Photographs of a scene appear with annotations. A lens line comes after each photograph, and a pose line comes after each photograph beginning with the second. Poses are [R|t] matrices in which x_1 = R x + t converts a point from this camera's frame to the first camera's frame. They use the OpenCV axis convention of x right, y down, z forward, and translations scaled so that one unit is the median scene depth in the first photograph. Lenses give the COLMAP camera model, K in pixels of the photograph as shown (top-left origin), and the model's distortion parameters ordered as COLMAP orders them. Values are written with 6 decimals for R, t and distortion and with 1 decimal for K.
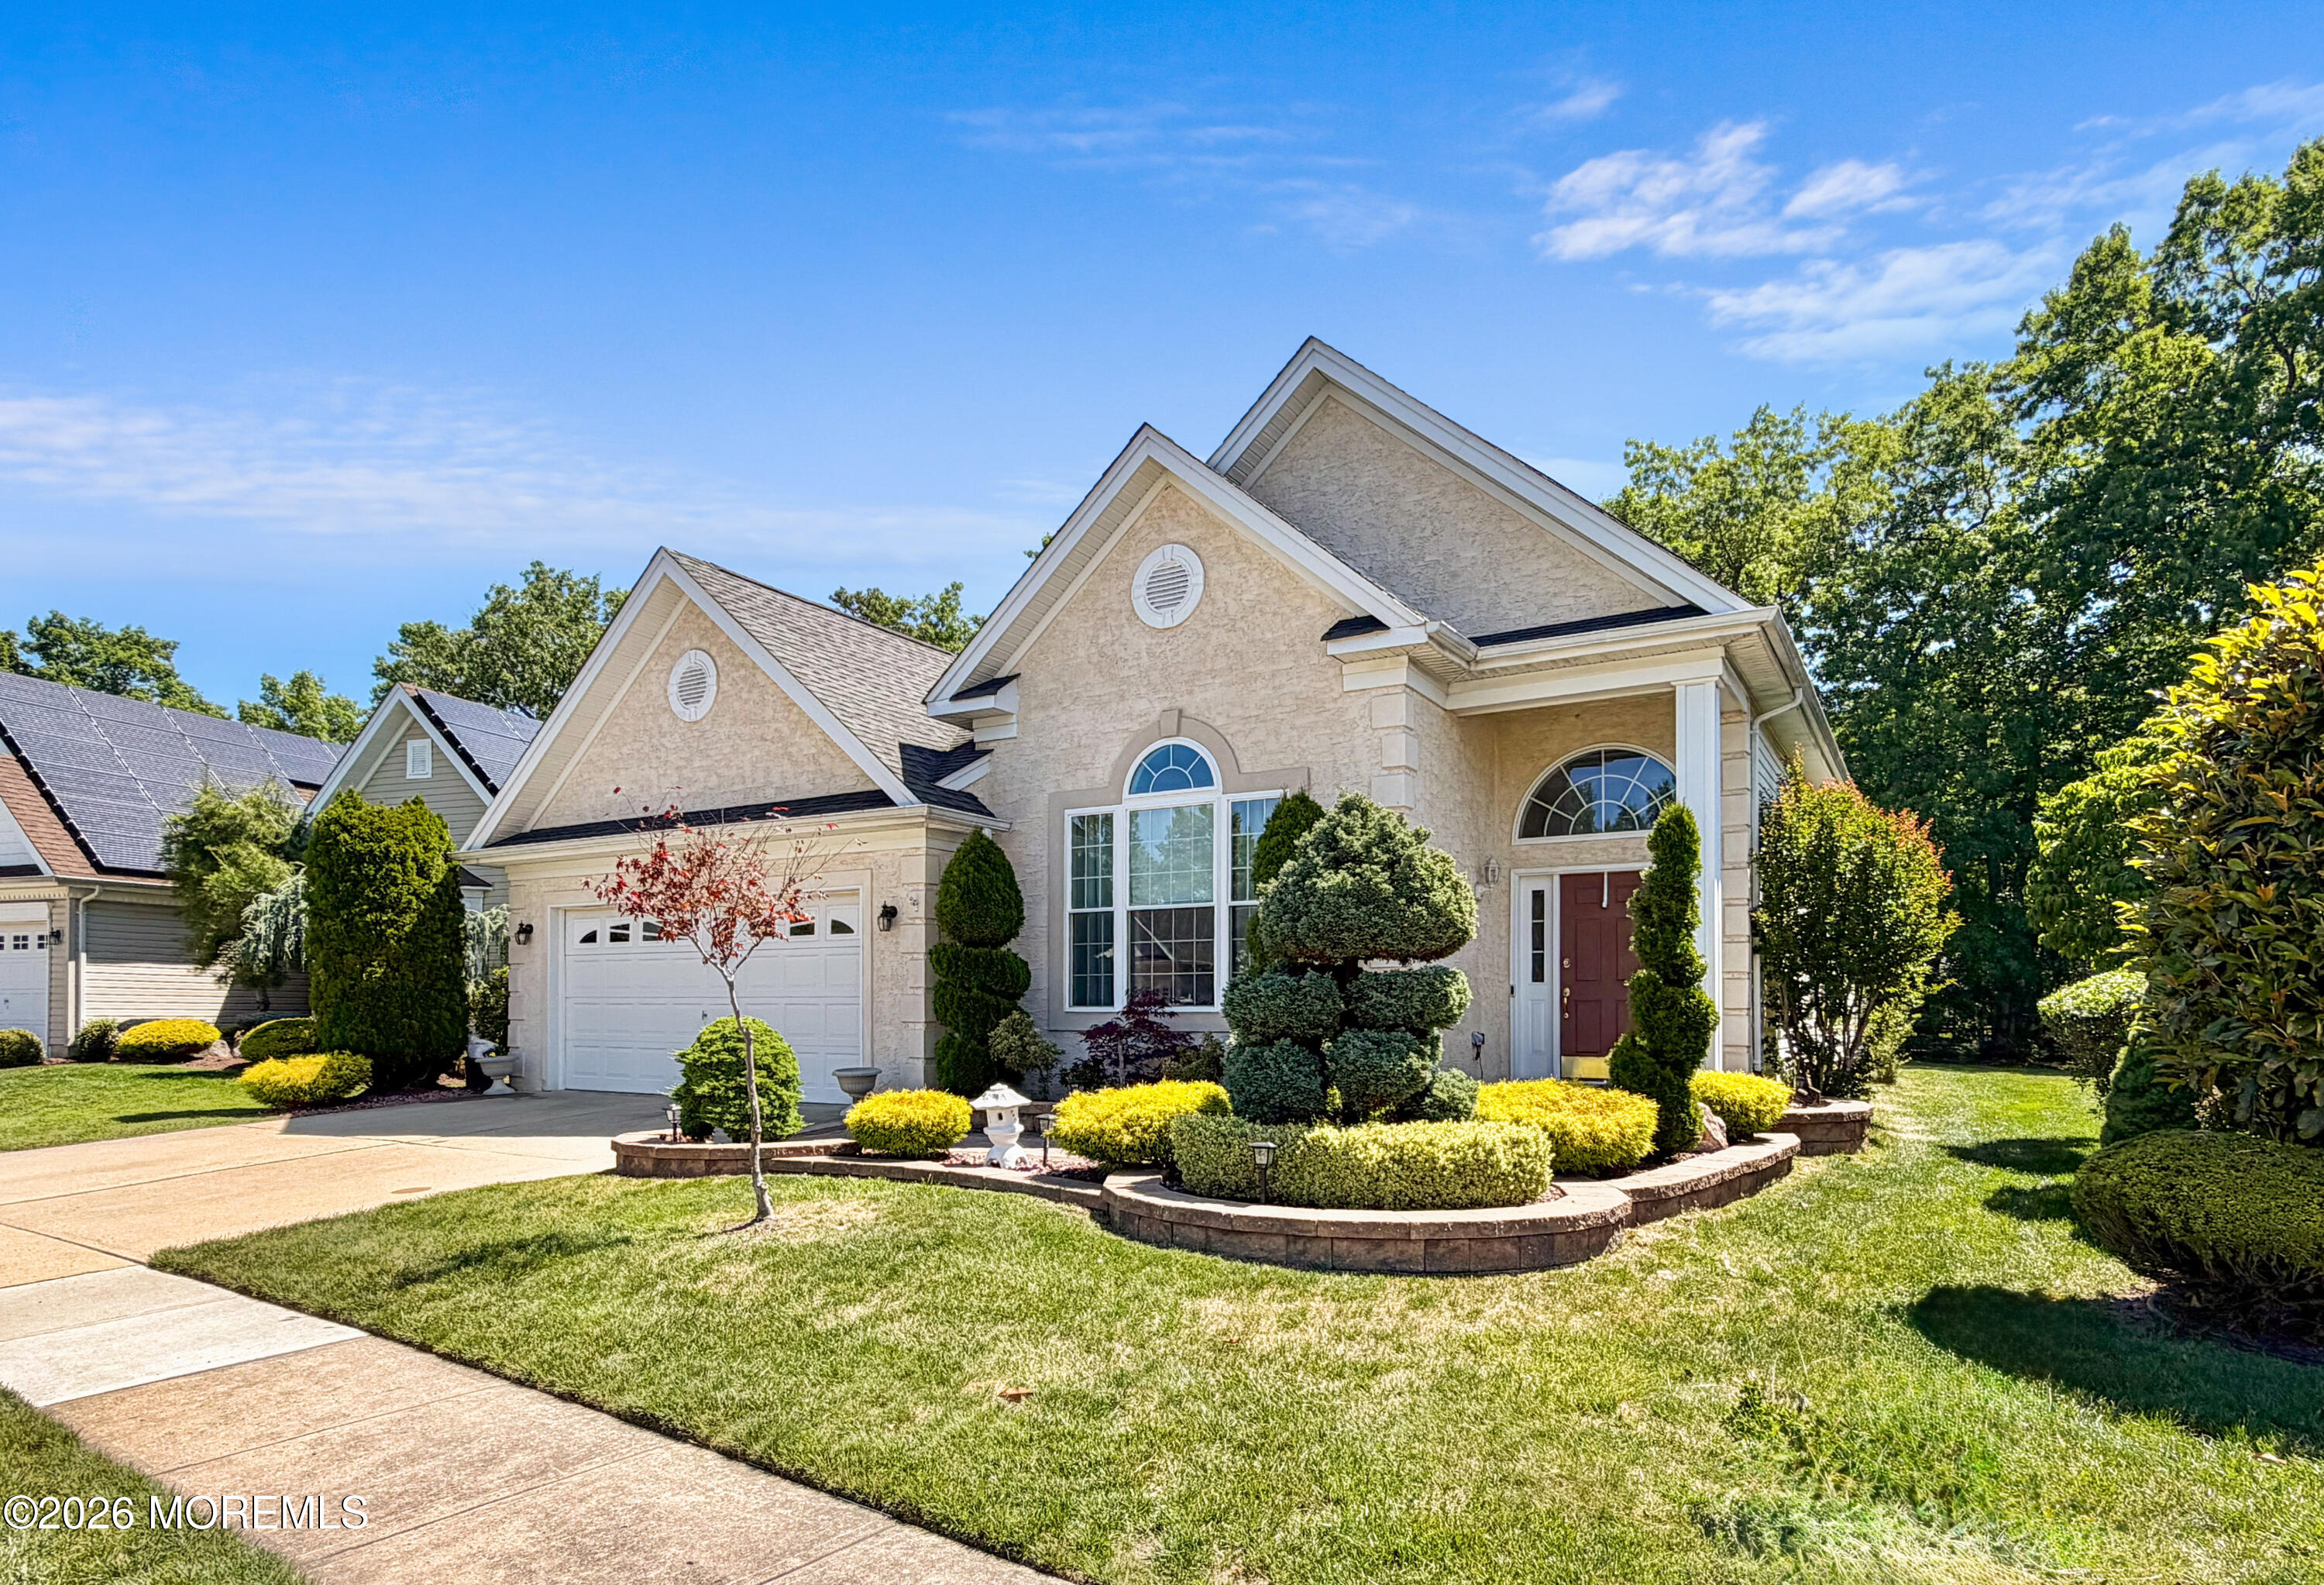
lens RADIAL K [[1270.9, 0, 1163.7], [0, 1270.9, 765.3], [0, 0, 1]] dist [-0.004380, -0.000861]
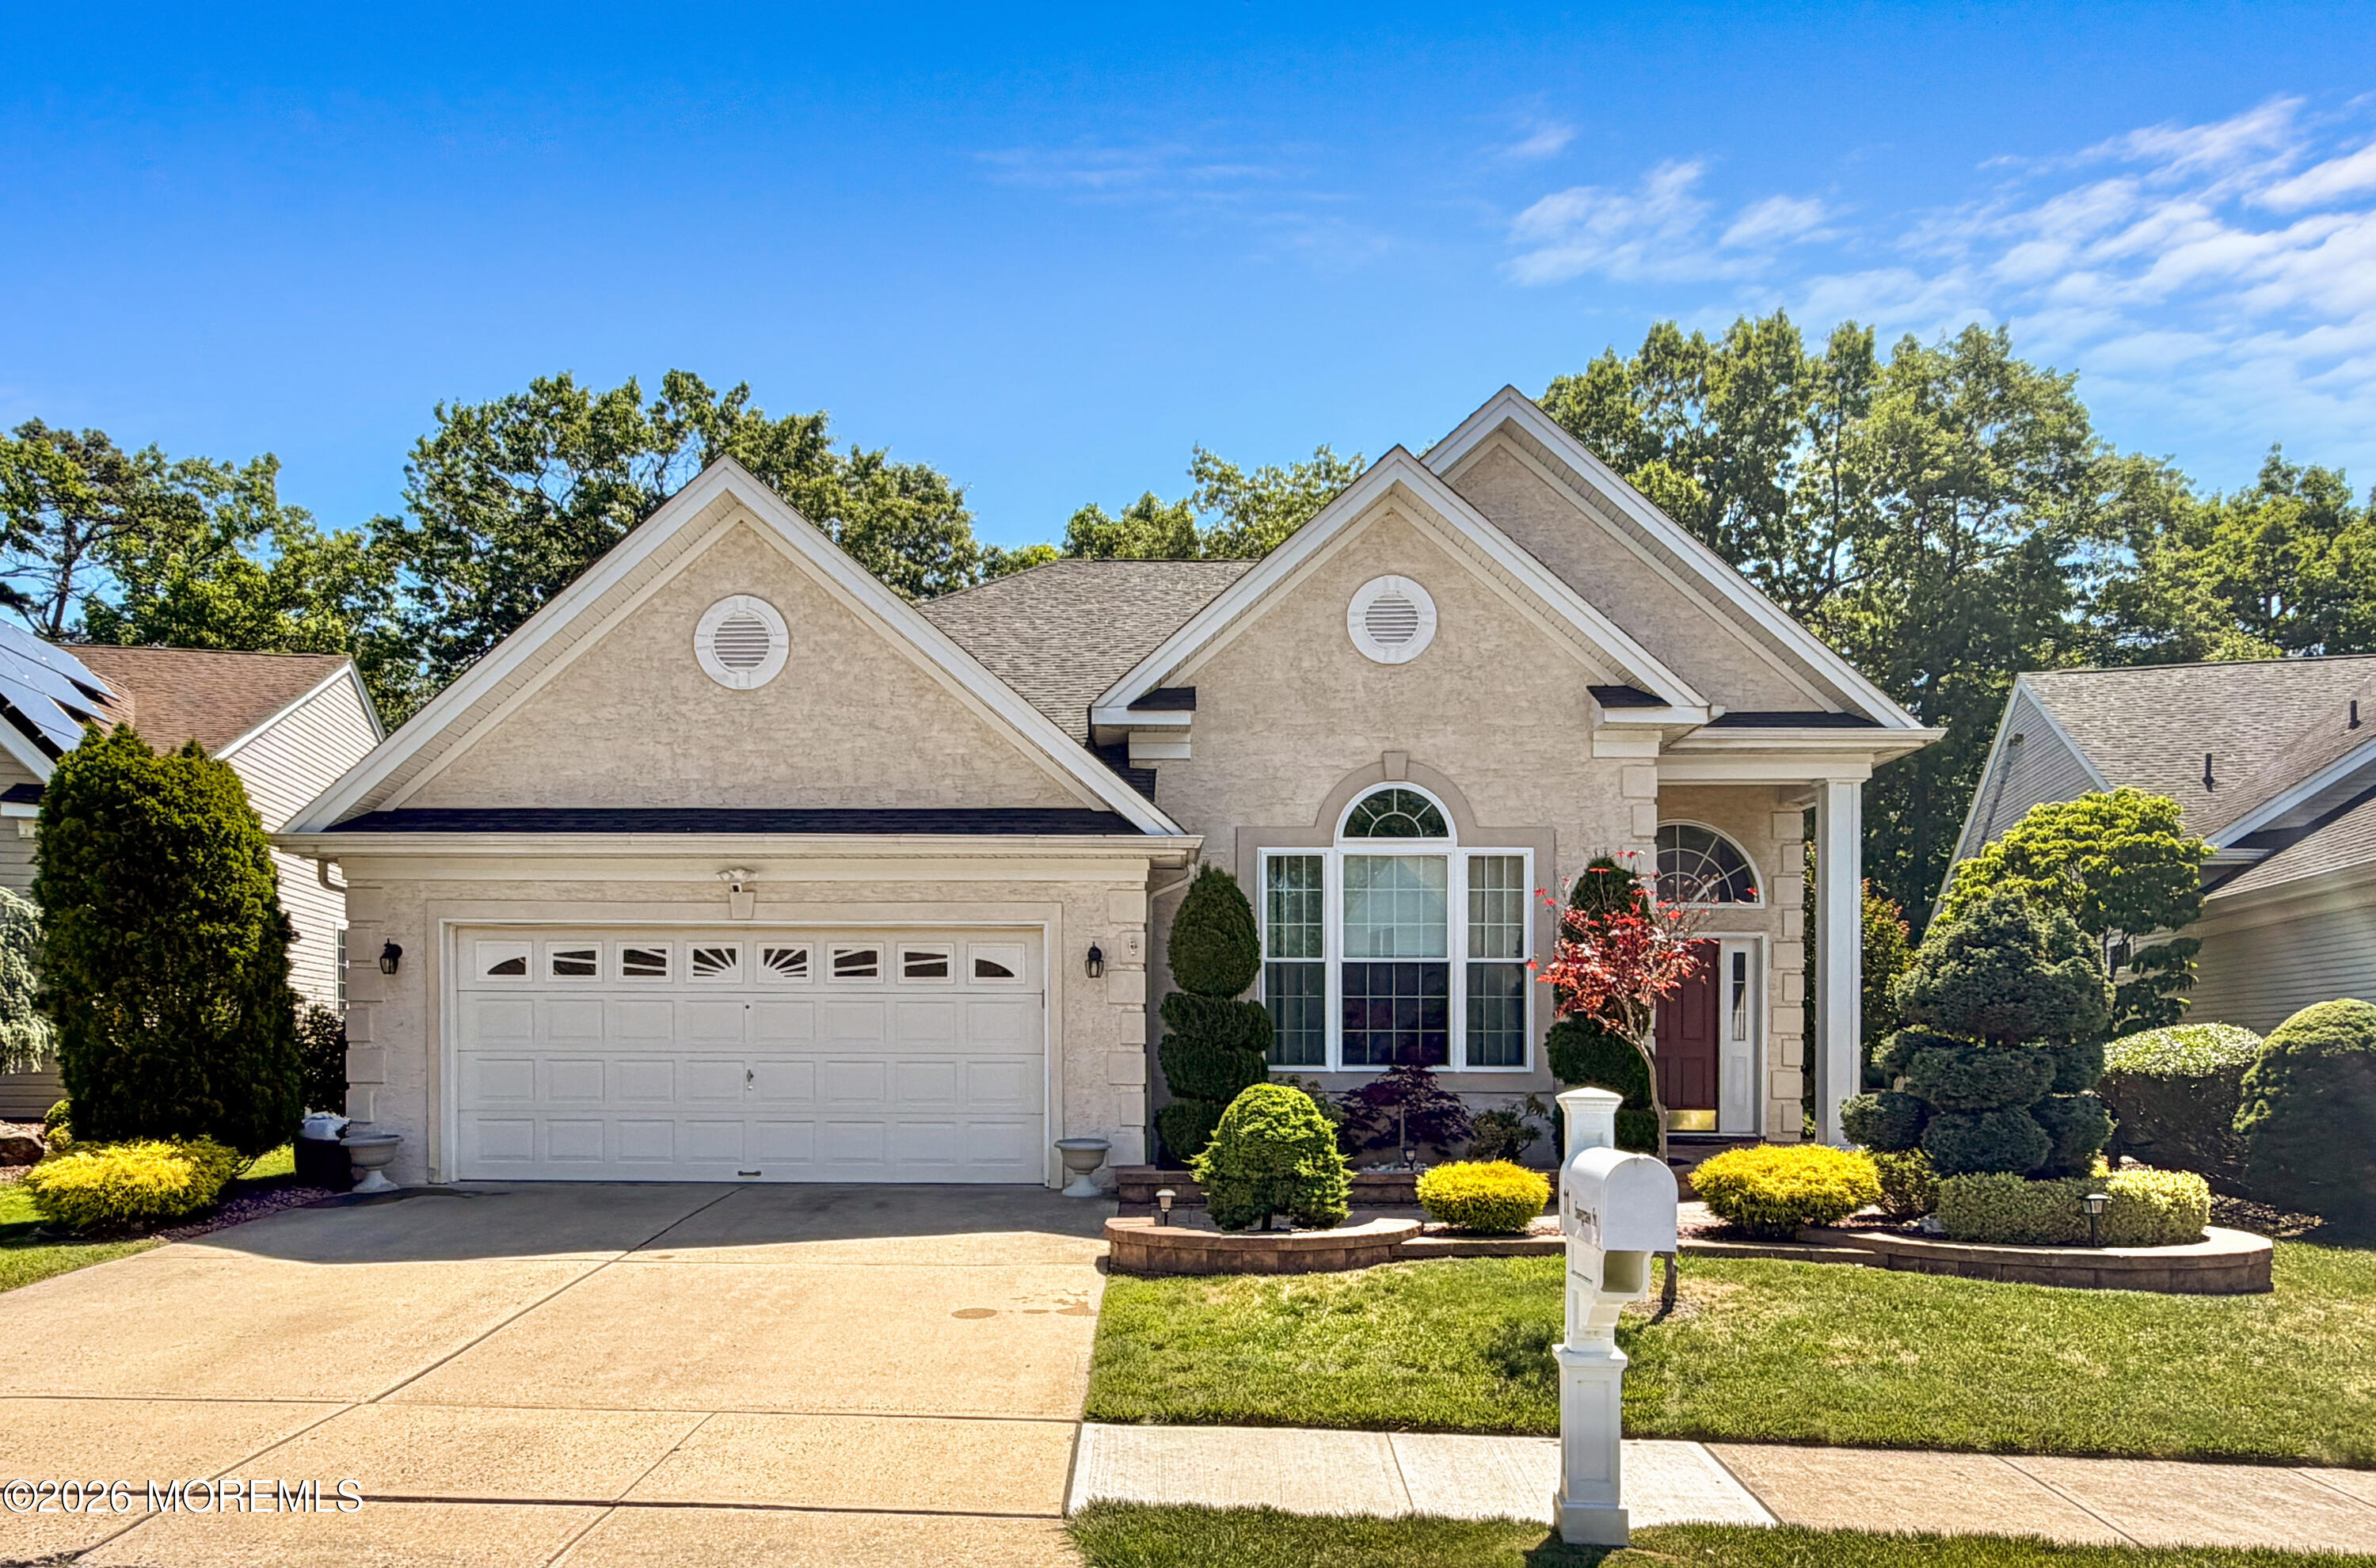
lens RADIAL K [[1495.9, 0, 1188.0], [0, 1495.9, 784.0], [0, 0, 1]] dist [0.010405, 0.001066]
pose [[0.870443, 0.089490, 0.484067, -0.658416], [-0.095659, 0.995342, -0.011996, 0.008180], [-0.482885, -0.035864, 0.874949, 0.099362]]
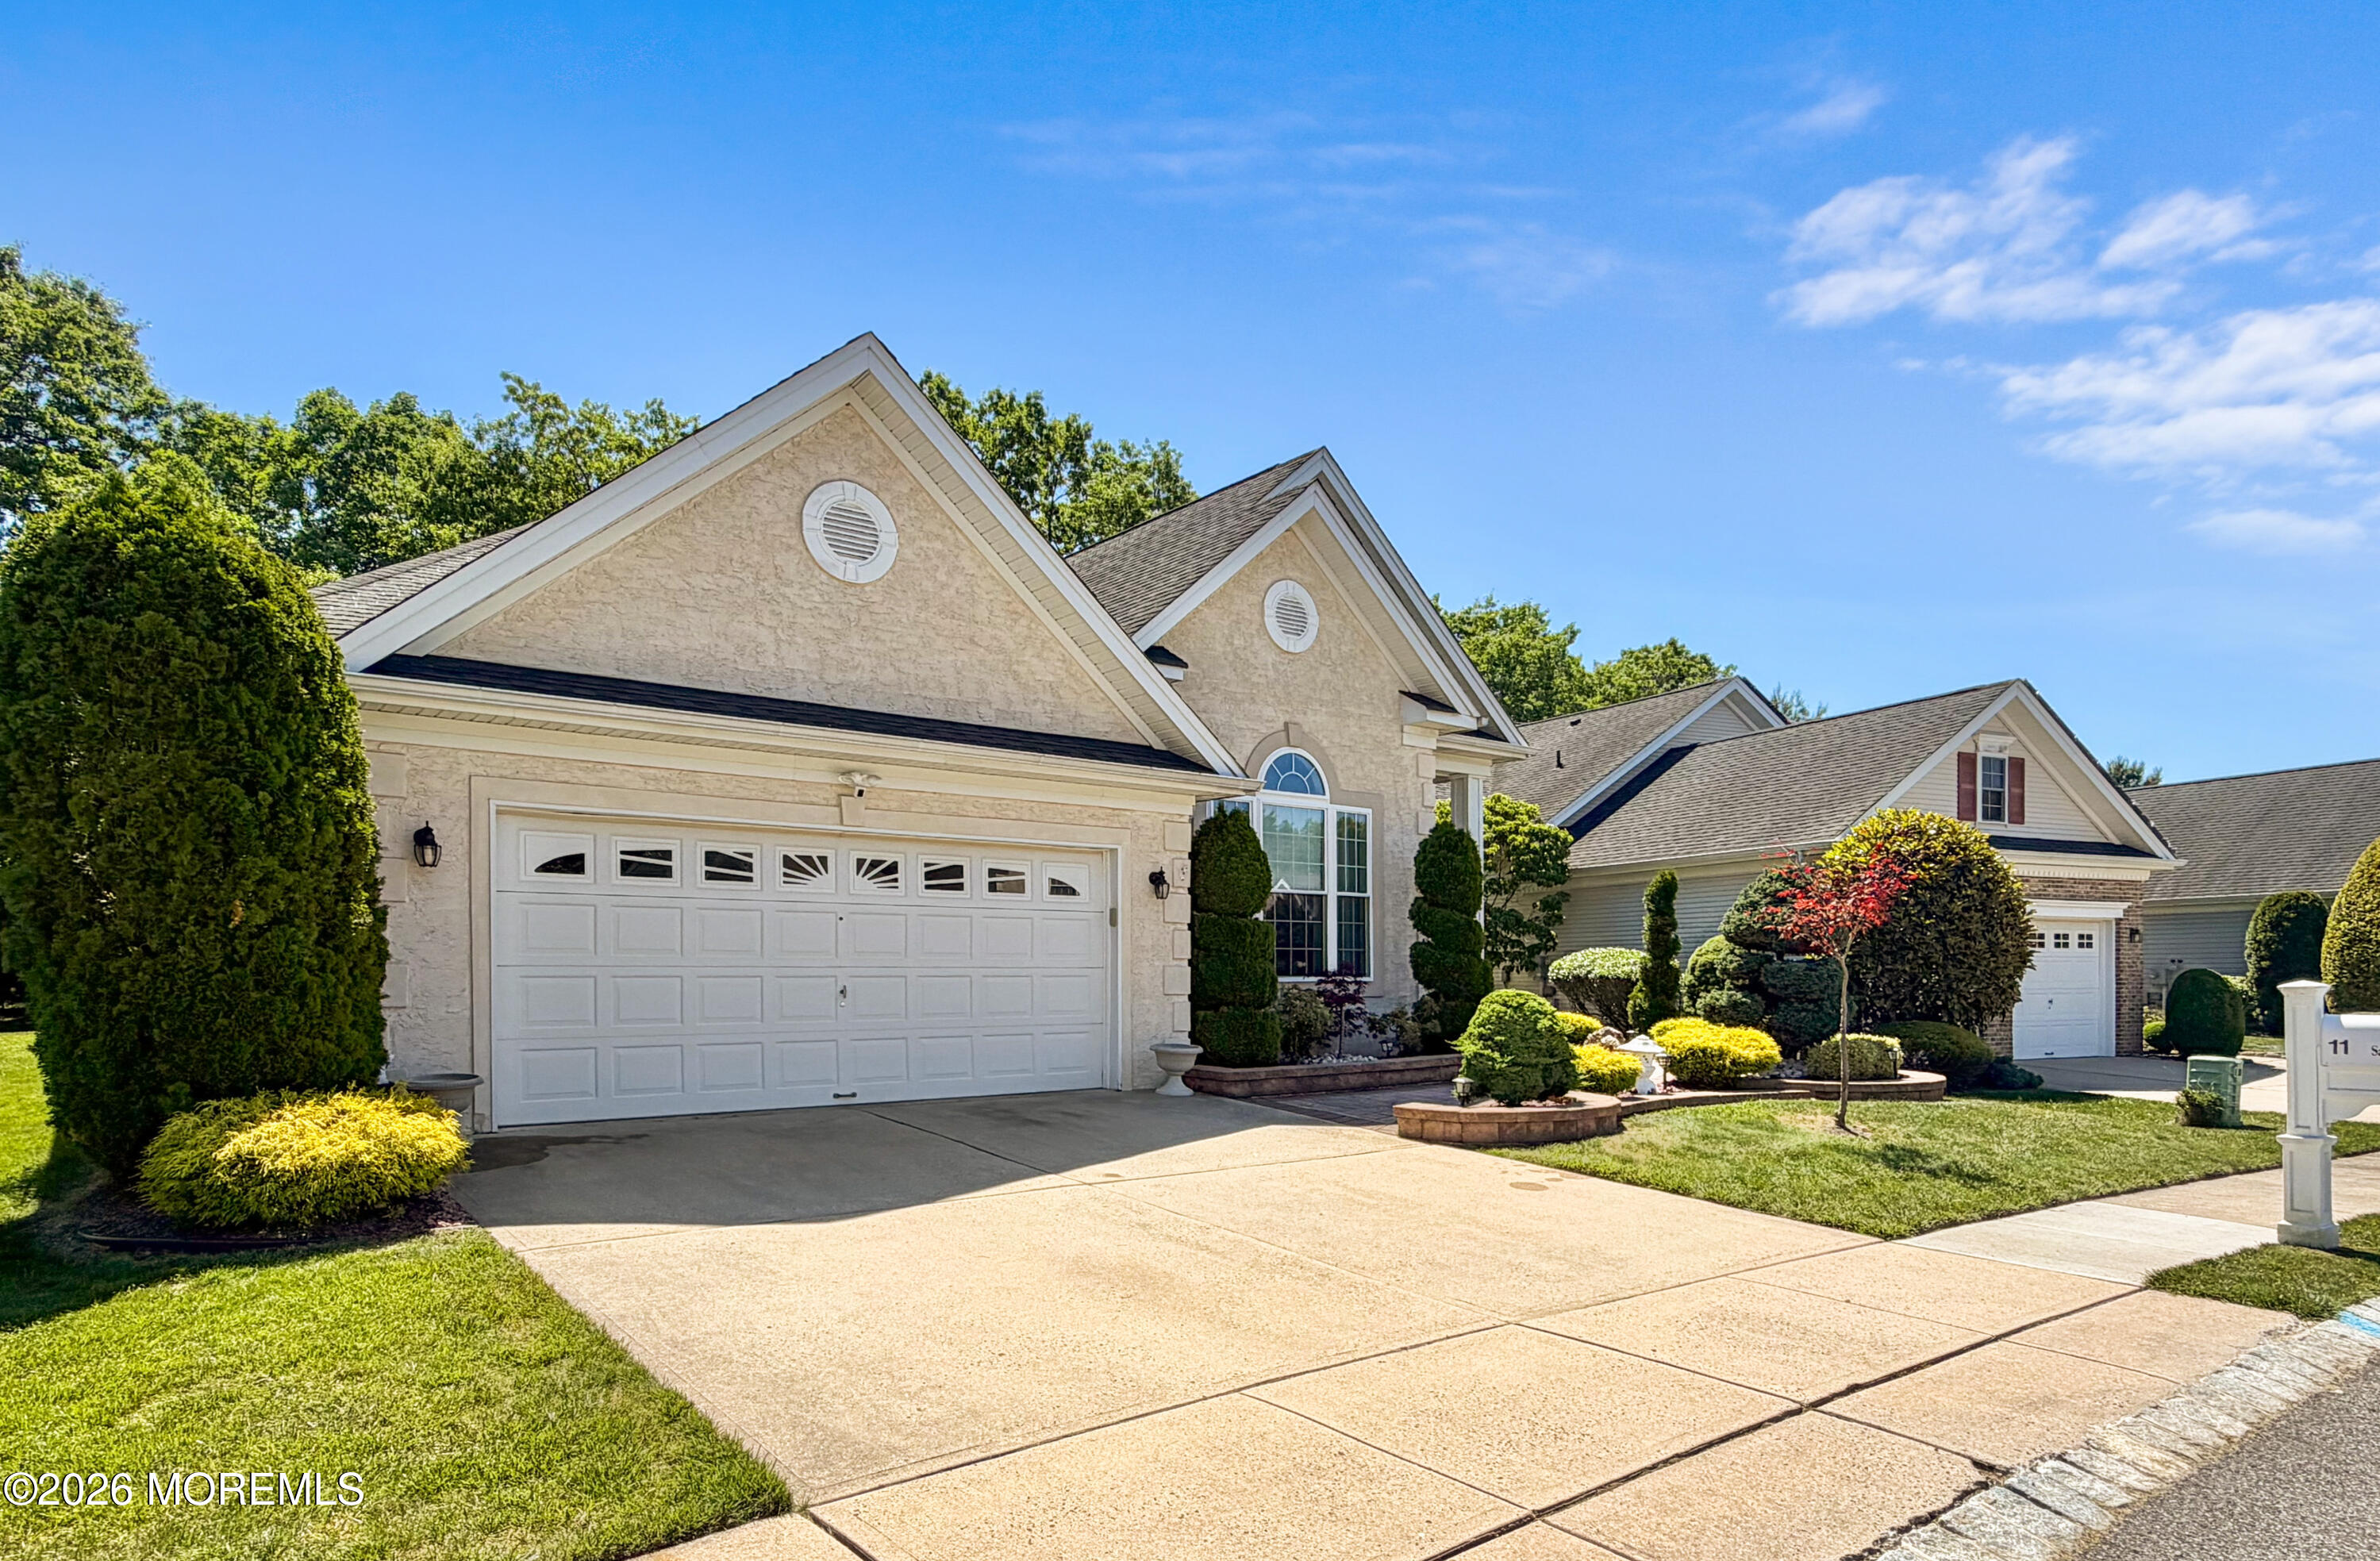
lens RADIAL K [[1261.8, 0, 1188.3], [0, 1261.8, 739.1], [0, 0, 1]] dist [-0.001250, -0.000123]
pose [[0.379317, 0.163987, 0.910619, -1.078494], [-0.173499, 0.979318, -0.104088, 0.107406], [-0.908855, -0.118510, 0.399924, 0.612705]]
